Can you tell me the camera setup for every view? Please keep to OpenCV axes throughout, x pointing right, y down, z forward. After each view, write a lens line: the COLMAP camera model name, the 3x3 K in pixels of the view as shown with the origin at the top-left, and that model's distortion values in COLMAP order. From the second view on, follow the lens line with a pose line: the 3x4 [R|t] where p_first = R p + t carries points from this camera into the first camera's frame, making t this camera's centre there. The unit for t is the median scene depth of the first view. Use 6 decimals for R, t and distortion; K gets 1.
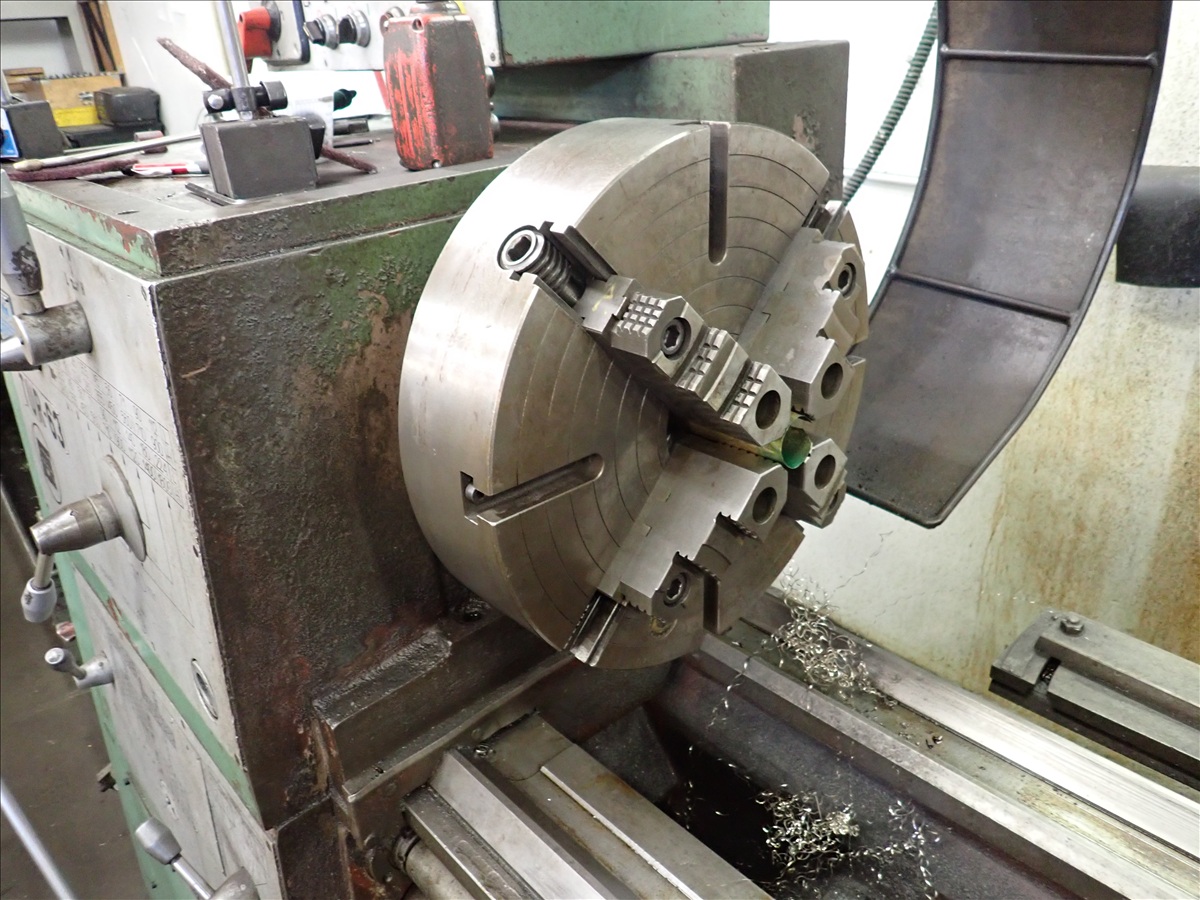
lens RADIAL K [[894.7, 0, 600.0], [0, 894.7, 450.0], [0, 0, 1]] dist [0.003300, 0.000930]
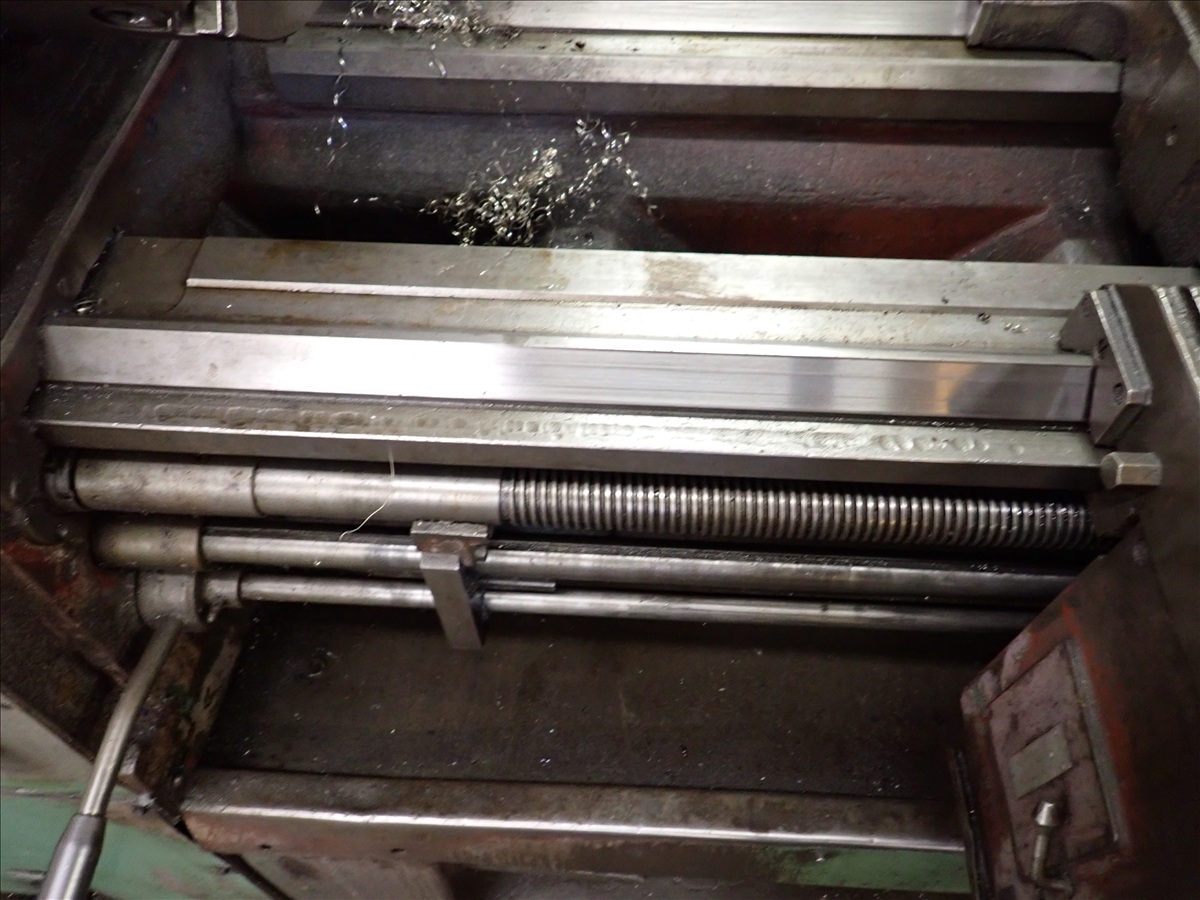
lens RADIAL K [[894.7, 0, 600.0], [0, 894.7, 450.0], [0, 0, 1]] dist [0.003300, 0.000930]
pose [[0.702851, -0.545843, 0.456131, -0.237545], [0.277328, 0.800759, 0.530918, 0.182321], [-0.655049, -0.246659, 0.714192, 0.260385]]
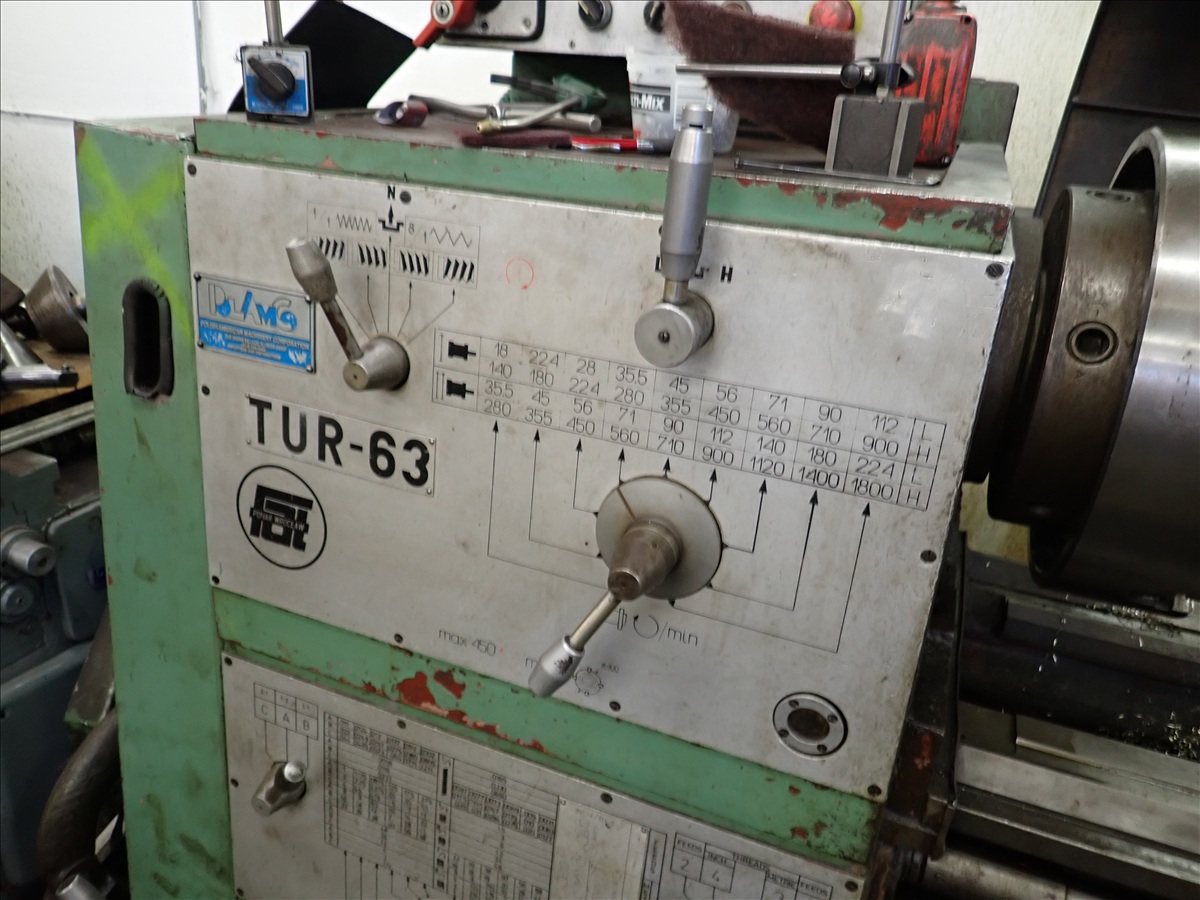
lens RADIAL K [[924.2, 0, 574.0], [0, 924.2, 448.9], [0, 0, 1]] dist [0.000307, -0.002801]
pose [[0.883285, -0.060675, 0.464893, -1.022507], [0.084195, 0.995998, -0.029976, 0.009003], [-0.461214, 0.065619, 0.884859, 0.279924]]
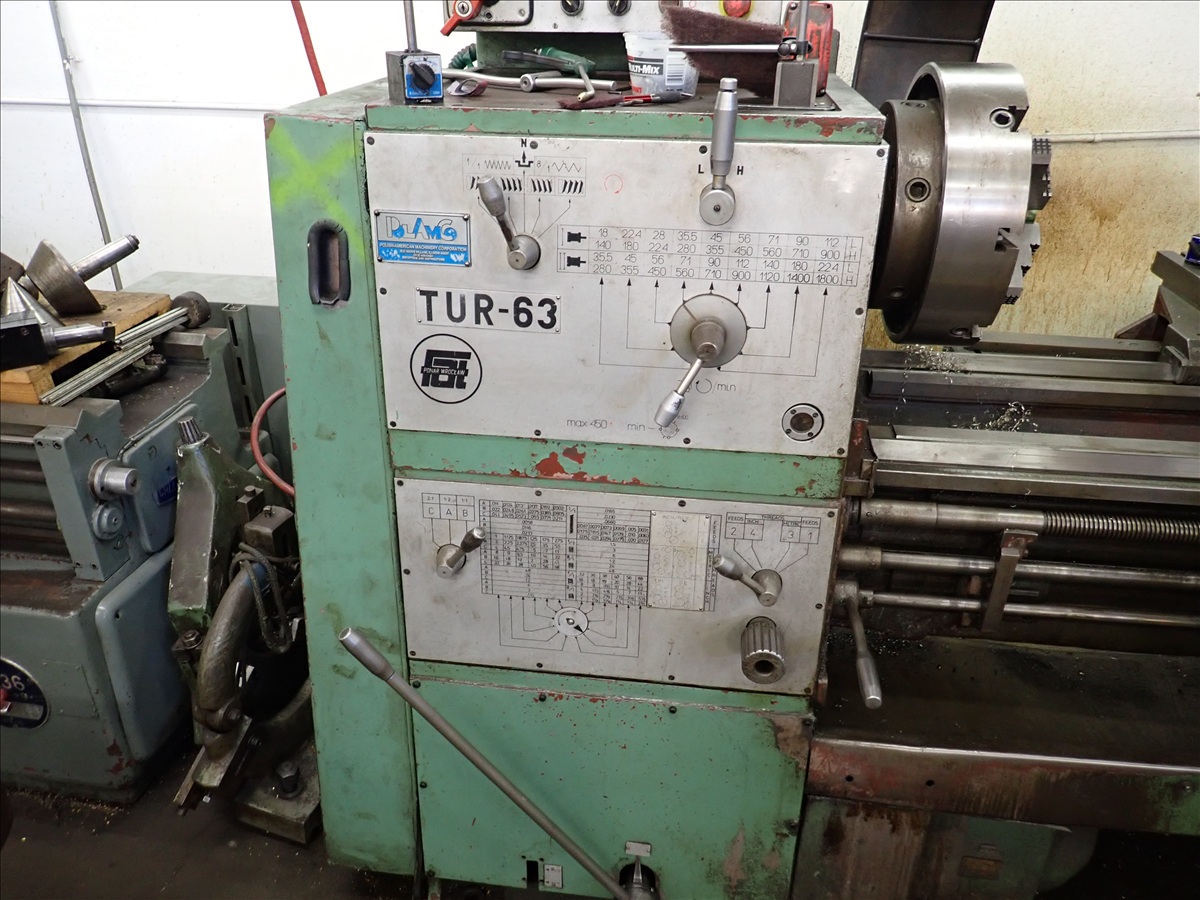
lens RADIAL K [[894.7, 0, 600.0], [0, 894.7, 450.0], [0, 0, 1]] dist [0.003300, 0.000930]
pose [[0.739495, -0.239929, 0.628953, -1.637521], [0.237285, 0.967262, 0.089996, 0.086051], [-0.629955, 0.082689, 0.772217, 0.023677]]
